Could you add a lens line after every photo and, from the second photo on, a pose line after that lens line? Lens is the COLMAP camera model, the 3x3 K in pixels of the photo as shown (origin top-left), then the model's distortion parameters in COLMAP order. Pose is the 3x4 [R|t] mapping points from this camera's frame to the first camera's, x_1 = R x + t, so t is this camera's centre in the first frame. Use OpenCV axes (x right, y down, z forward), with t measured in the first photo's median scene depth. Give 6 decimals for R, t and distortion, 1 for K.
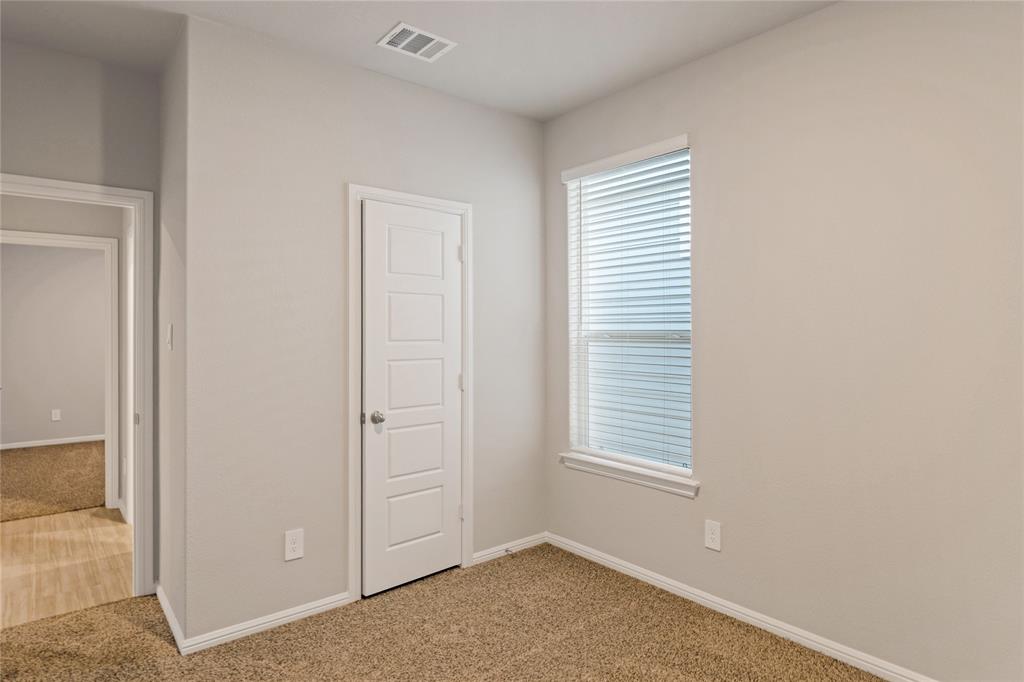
lens RADIAL K [[580.2, 0, 515.1], [0, 580.2, 318.7], [0, 0, 1]] dist [-0.008518, -0.002512]
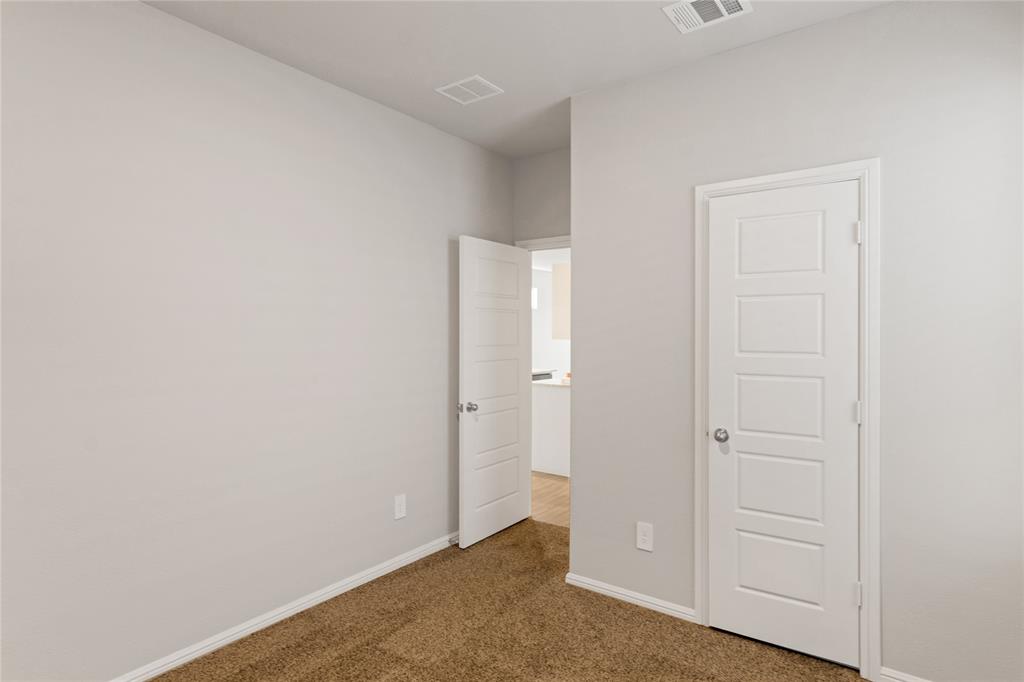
lens RADIAL K [[565.5, 0, 512.0], [0, 565.5, 341.0], [0, 0, 1]] dist [0.028185, -0.000134]
pose [[0.243234, 0.002891, -0.969963, 0.540852], [0.006508, 0.999968, 0.004612, 0.016139], [0.969946, -0.007435, 0.243208, 0.461482]]
